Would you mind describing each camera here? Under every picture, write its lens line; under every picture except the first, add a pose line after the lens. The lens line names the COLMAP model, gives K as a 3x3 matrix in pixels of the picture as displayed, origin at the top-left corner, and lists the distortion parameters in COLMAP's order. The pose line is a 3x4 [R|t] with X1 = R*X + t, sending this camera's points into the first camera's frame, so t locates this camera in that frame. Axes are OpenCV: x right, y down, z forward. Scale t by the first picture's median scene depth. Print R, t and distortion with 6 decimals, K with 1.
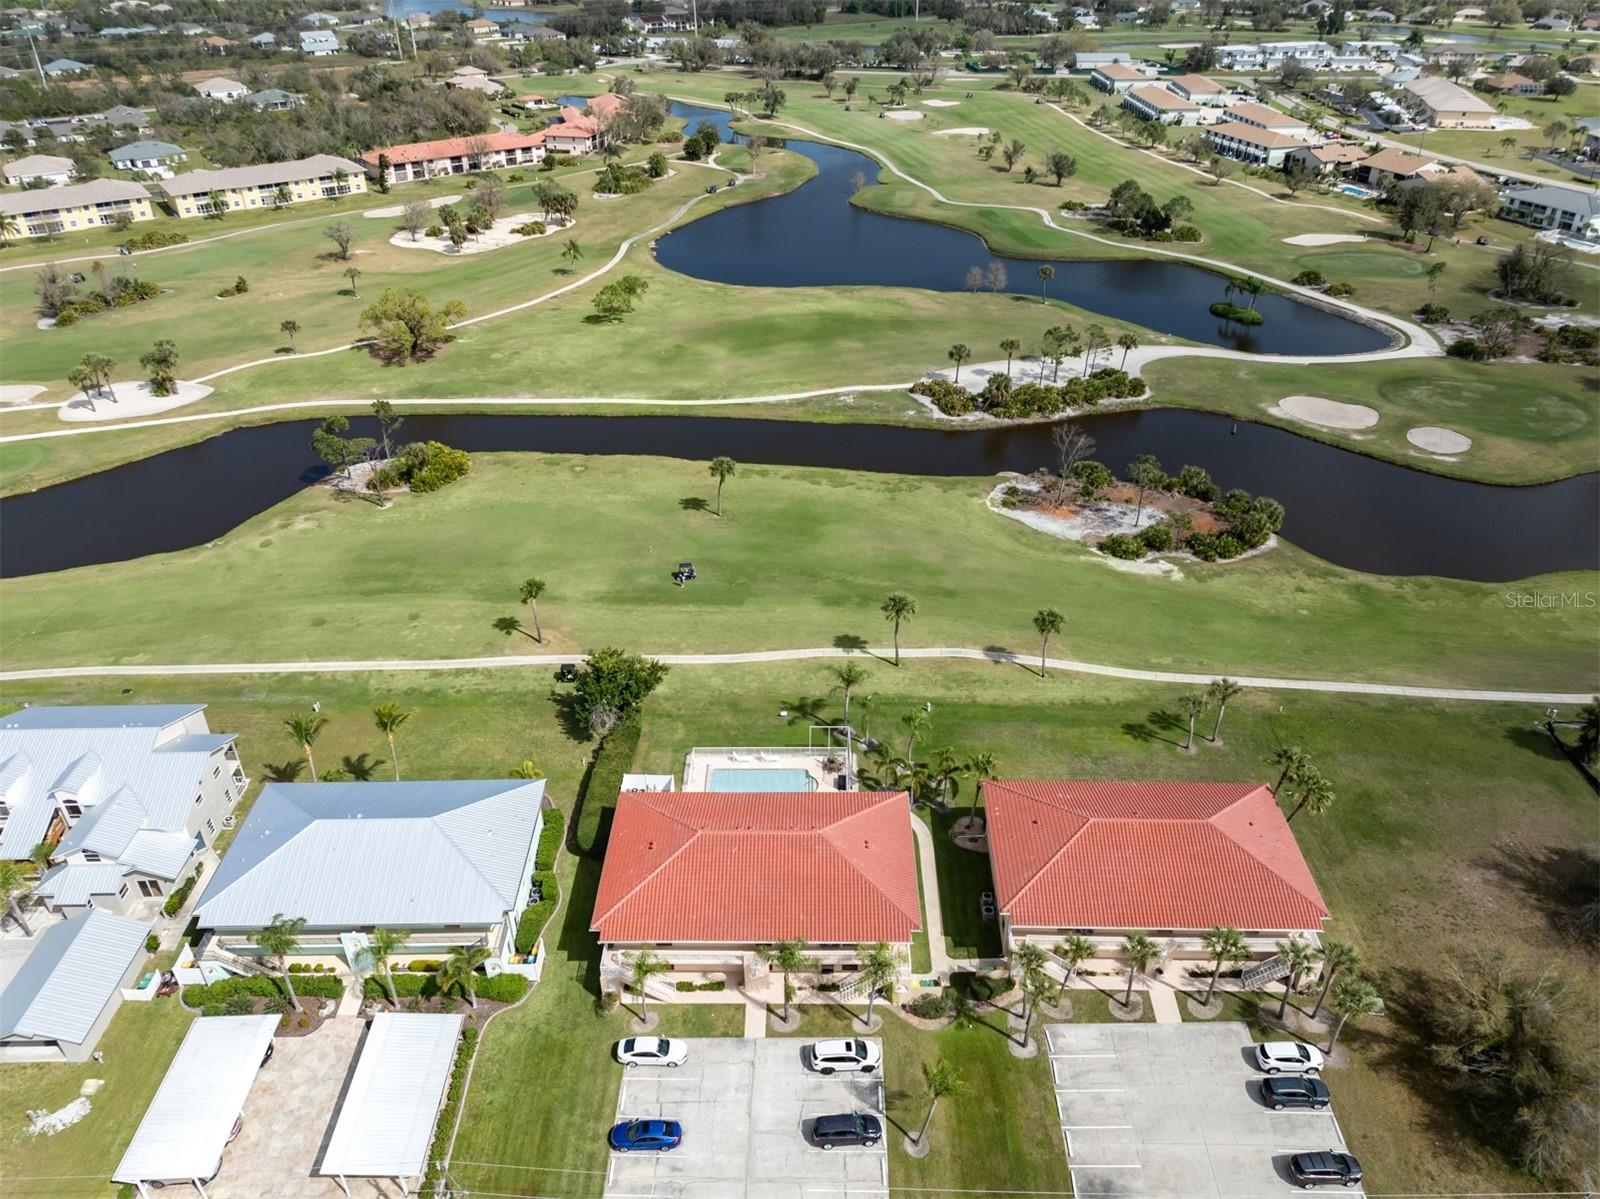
lens RADIAL K [[1108.5, 0, 800.0], [0, 1108.5, 599.5], [0, 0, 1]] dist [-0.022669, 0.001572]
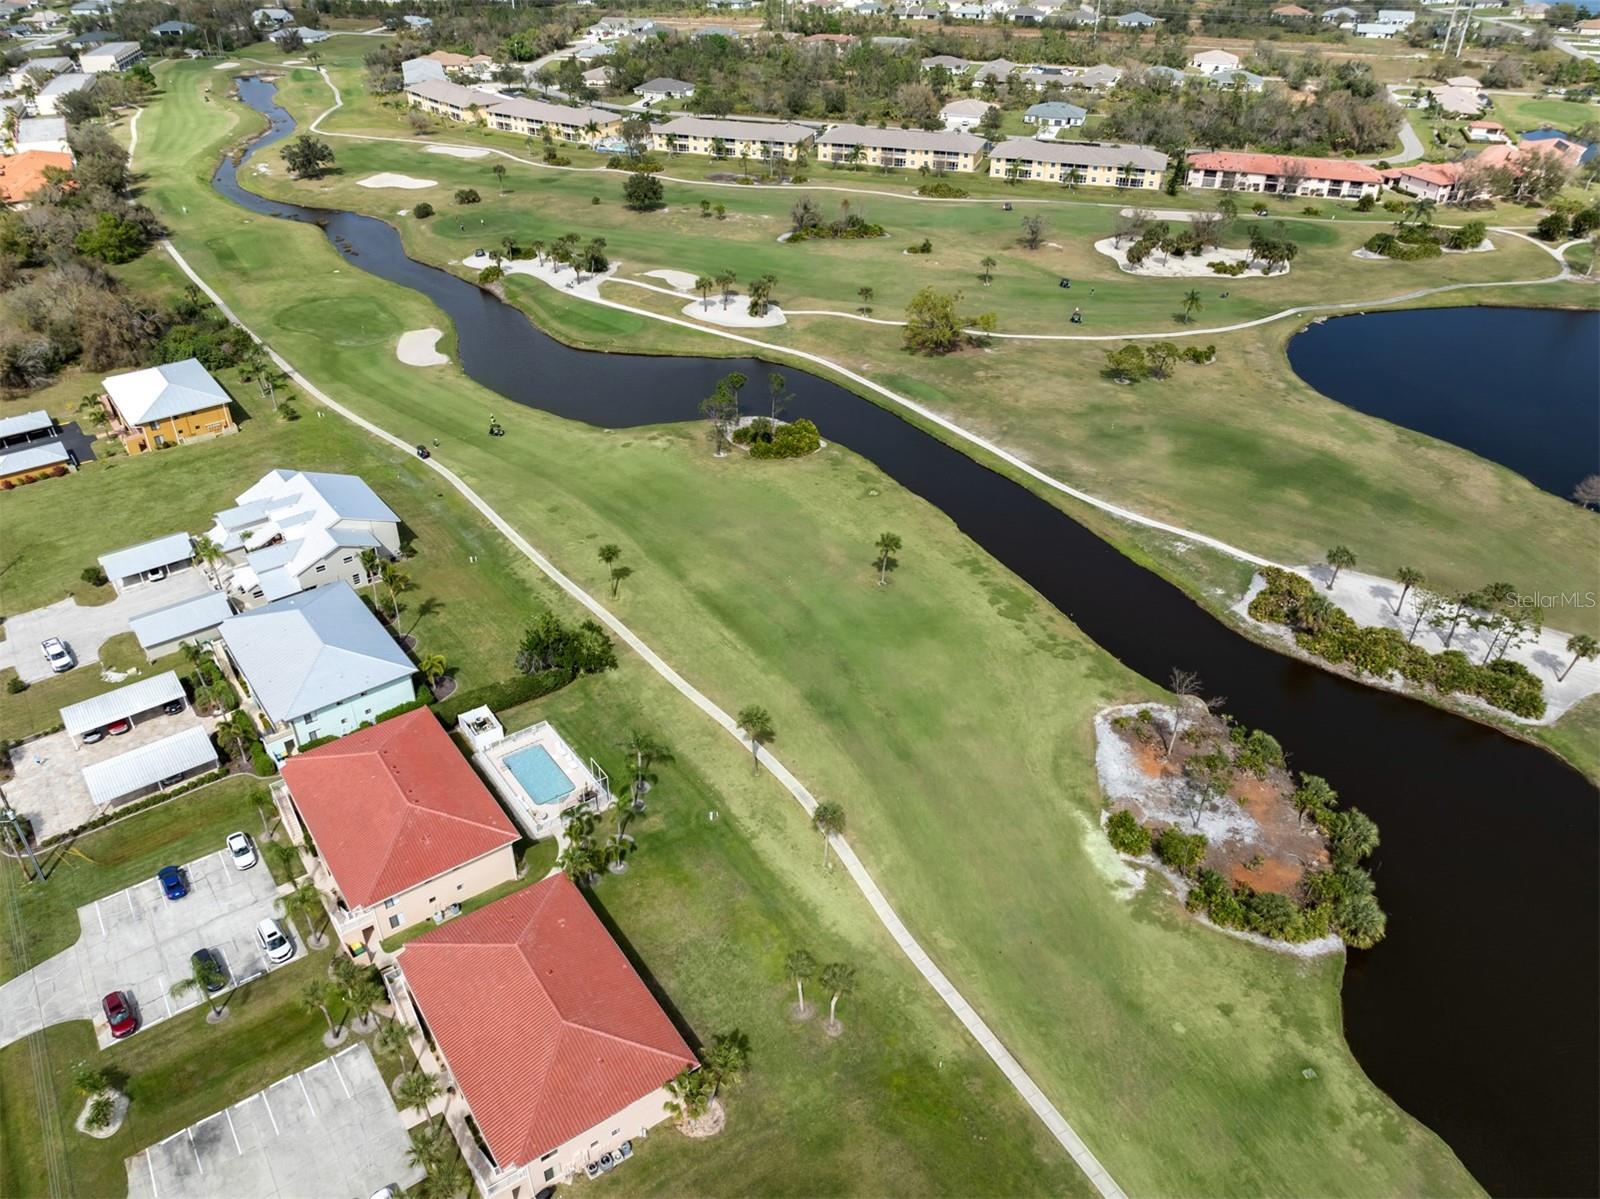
lens RADIAL K [[1108.5, 0, 800.0], [0, 1108.5, 599.5], [0, 0, 1]] dist [-0.022669, 0.001572]
pose [[0.611532, 0.453209, -0.648560, 0.678389], [-0.431596, 0.878080, 0.206642, -0.297622], [0.663139, 0.153547, 0.732577, 0.253430]]
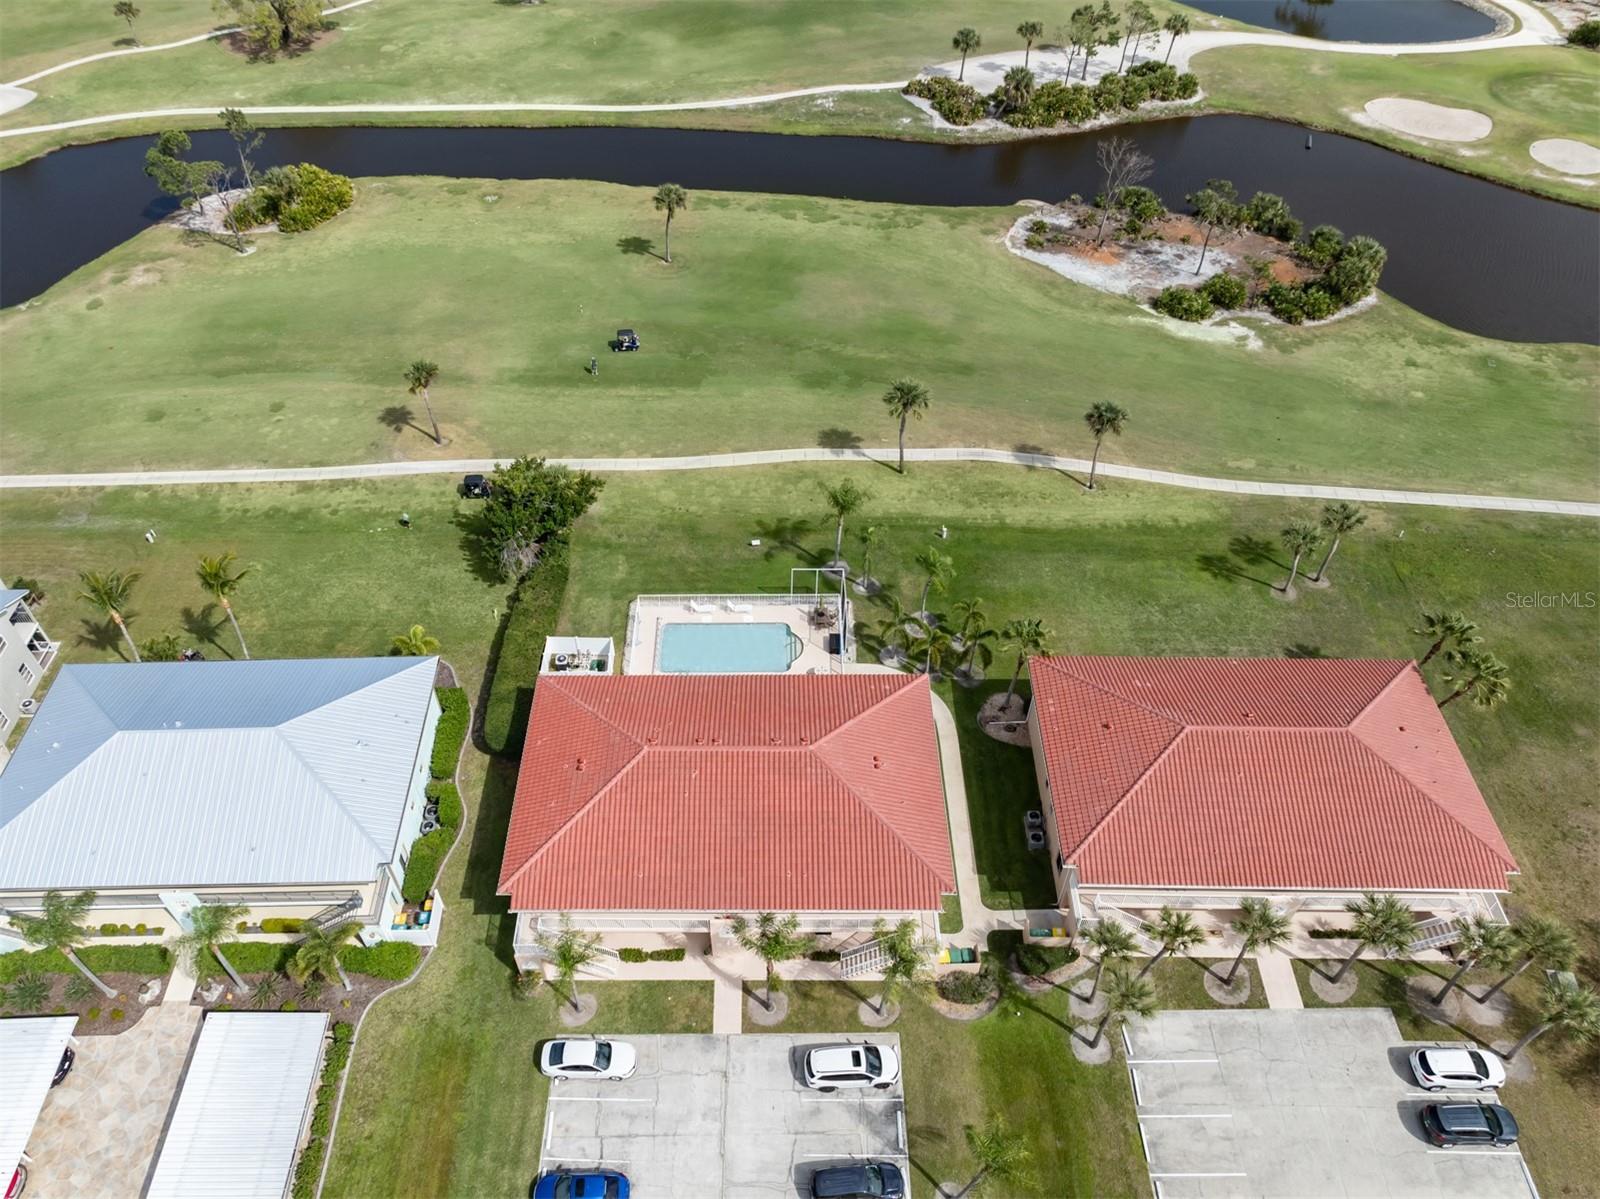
lens RADIAL K [[1094.9, 0, 768.2], [0, 1094.9, 581.5], [0, 0, 1]] dist [-0.032316, 0.021865]
pose [[0.999949, -0.007579, 0.006664, -0.010448], [0.005810, 0.972243, 0.233900, -0.044055], [-0.008251, -0.233849, 0.972238, 0.235294]]
